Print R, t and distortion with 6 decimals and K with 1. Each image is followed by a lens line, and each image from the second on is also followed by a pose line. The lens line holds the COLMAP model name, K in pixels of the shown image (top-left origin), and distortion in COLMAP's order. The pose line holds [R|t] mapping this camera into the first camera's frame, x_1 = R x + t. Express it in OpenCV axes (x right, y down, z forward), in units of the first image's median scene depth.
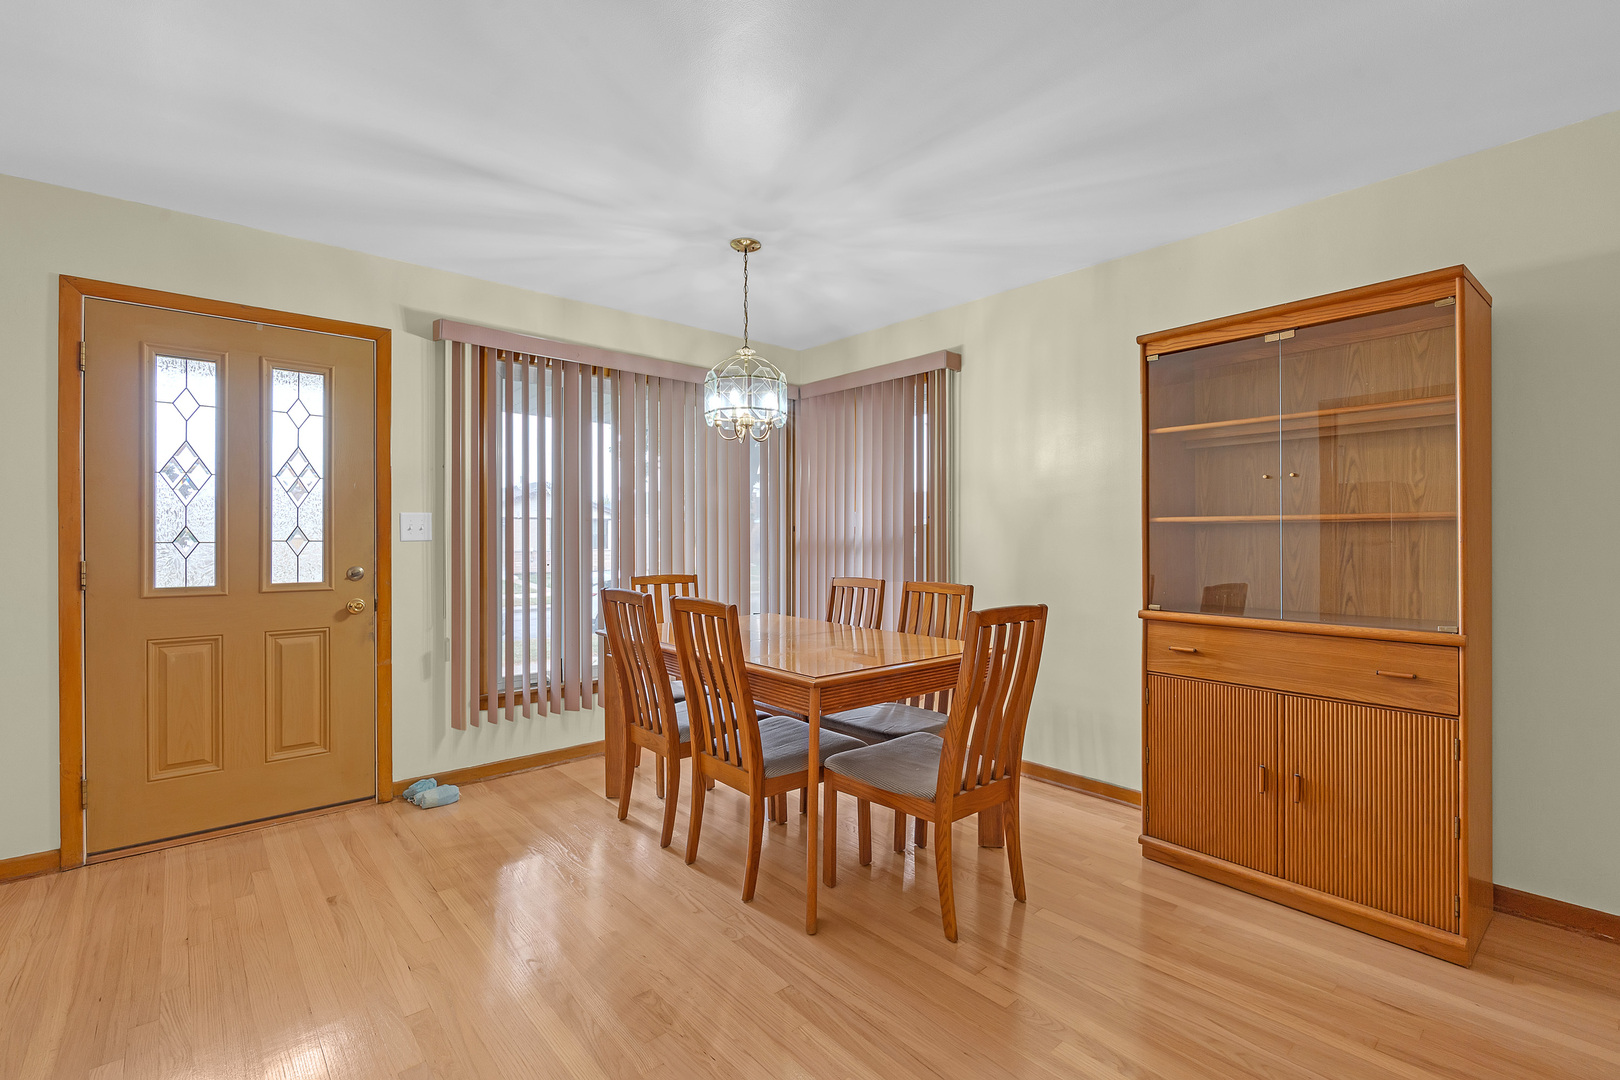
lens RADIAL K [[729.0, 0, 815.7], [0, 729.0, 536.9], [0, 0, 1]] dist [-0.001344, -0.000497]
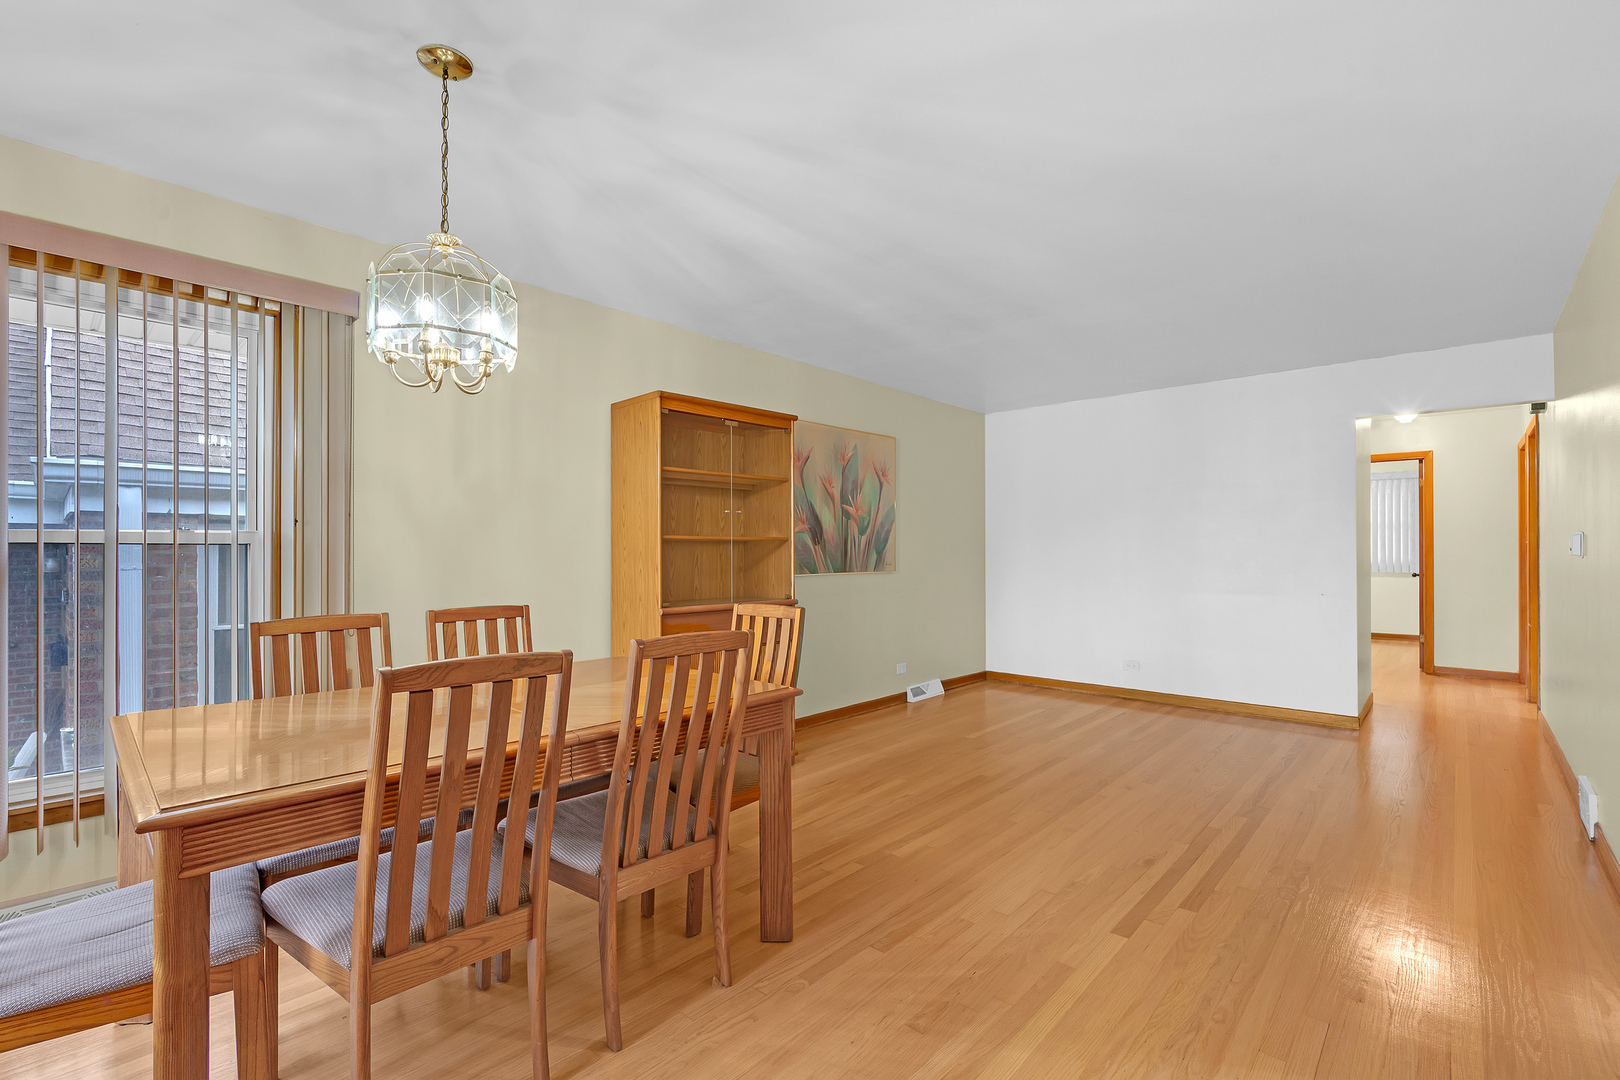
lens RADIAL K [[732.0, 0, 816.4], [0, 732.0, 546.9], [0, 0, 1]] dist [-0.002225, -0.000412]
pose [[-0.130029, 0.005994, 0.991492, -0.837666], [0.001732, 0.999982, -0.005818, 0.002308], [-0.991509, 0.000960, -0.130037, 0.894638]]
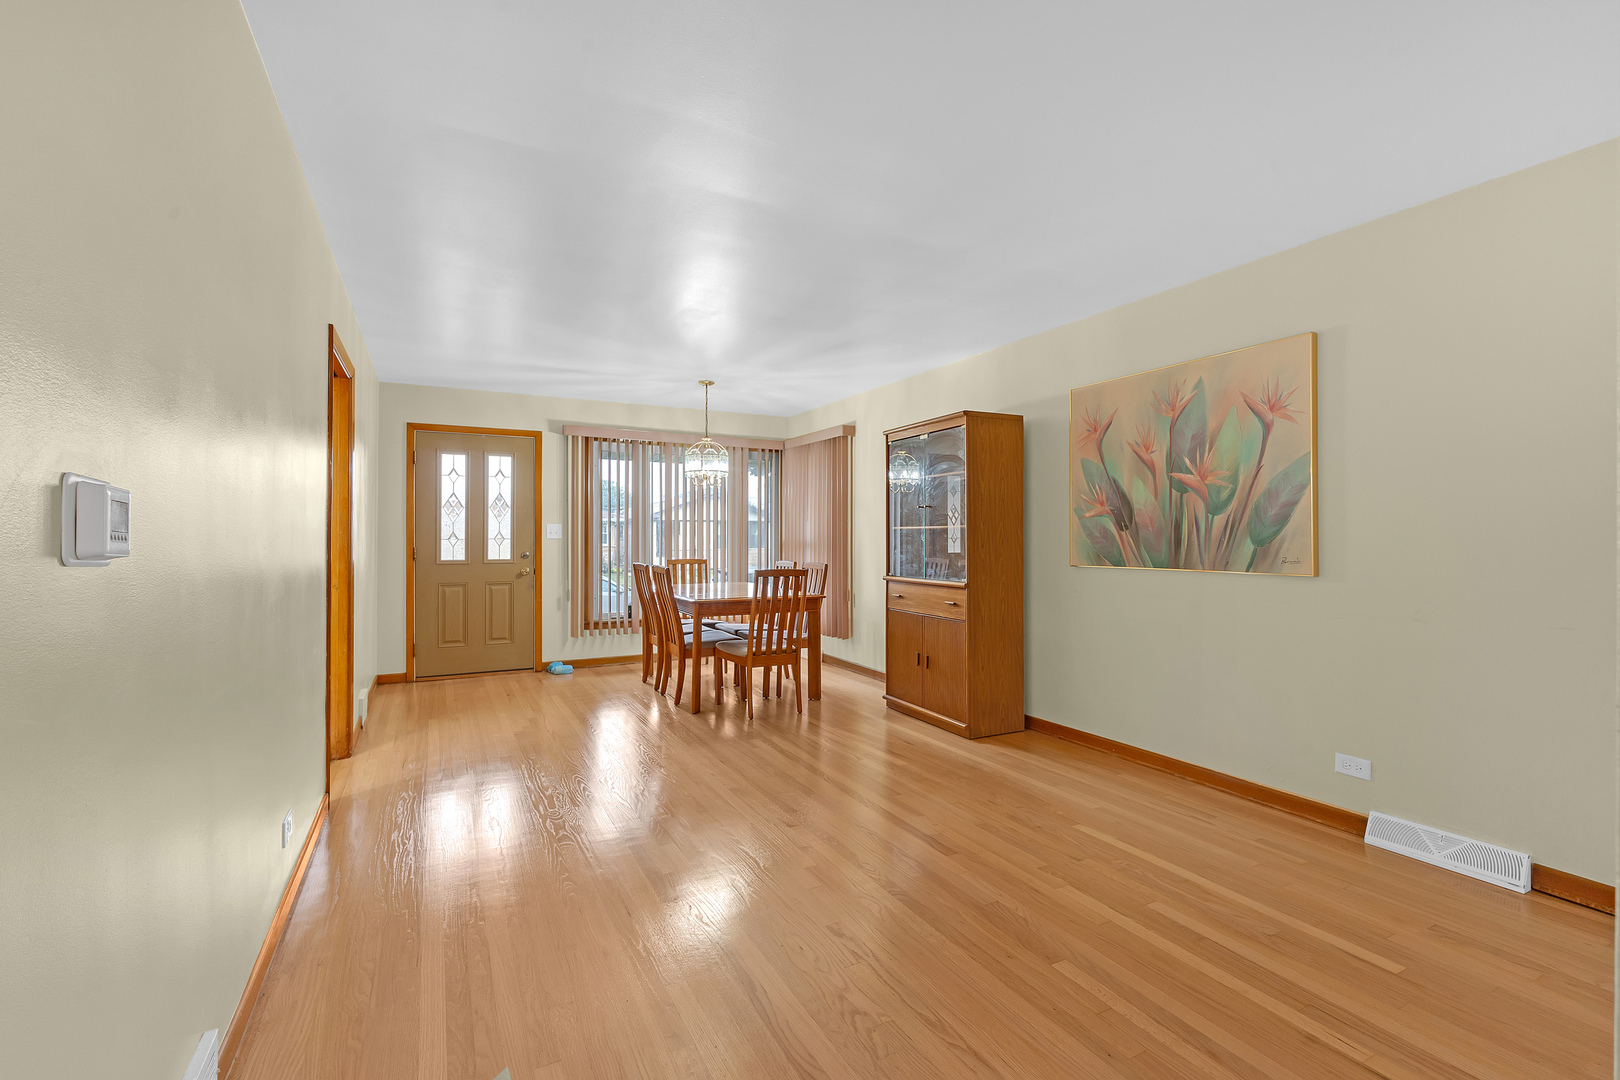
lens RADIAL K [[729.0, 0, 815.7], [0, 729.0, 536.9], [0, 0, 1]] dist [-0.001344, -0.000497]
pose [[0.972081, 0.001076, -0.234643, 0.711600], [-0.001520, 0.999997, -0.001713, 0.002458], [0.234640, 0.002022, 0.972080, -0.878834]]
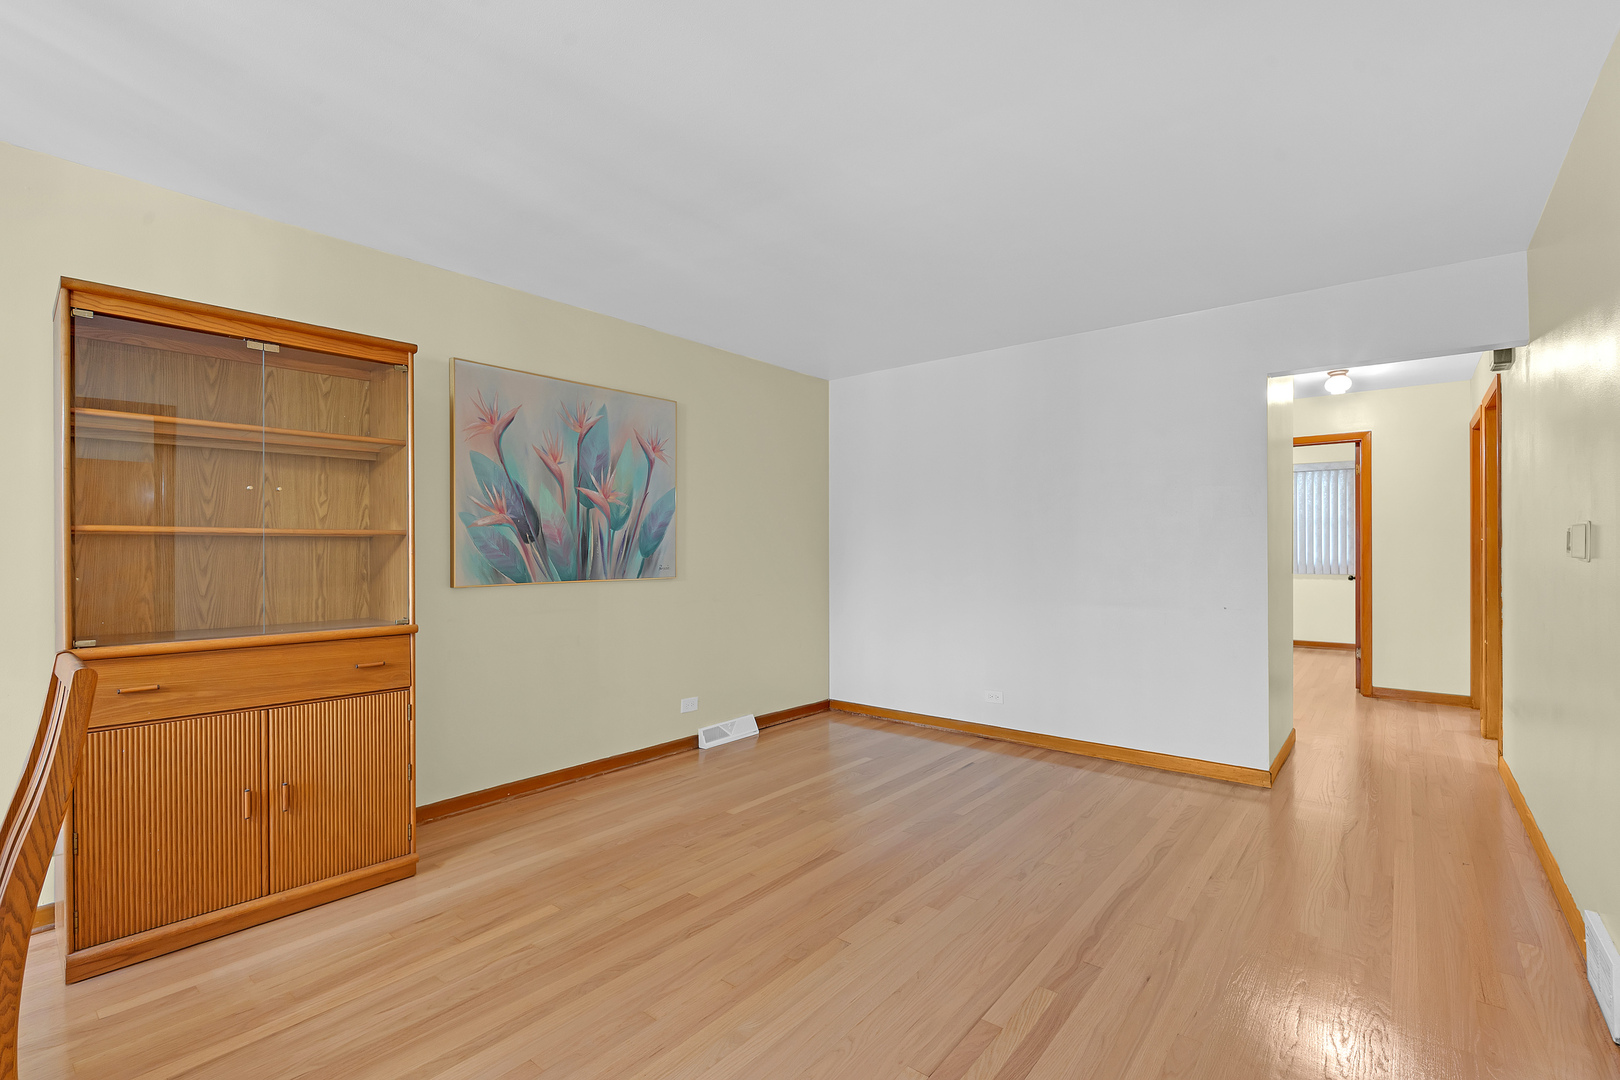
lens RADIAL K [[724.0, 0, 806.0], [0, 724.0, 548.2], [0, 0, 1]] dist [-0.002517, -0.000219]
pose [[-0.161324, 0.003093, 0.986897, -0.388101], [0.002304, 0.999994, -0.002758, 0.001396], [-0.986899, 0.001828, -0.161330, 0.377214]]
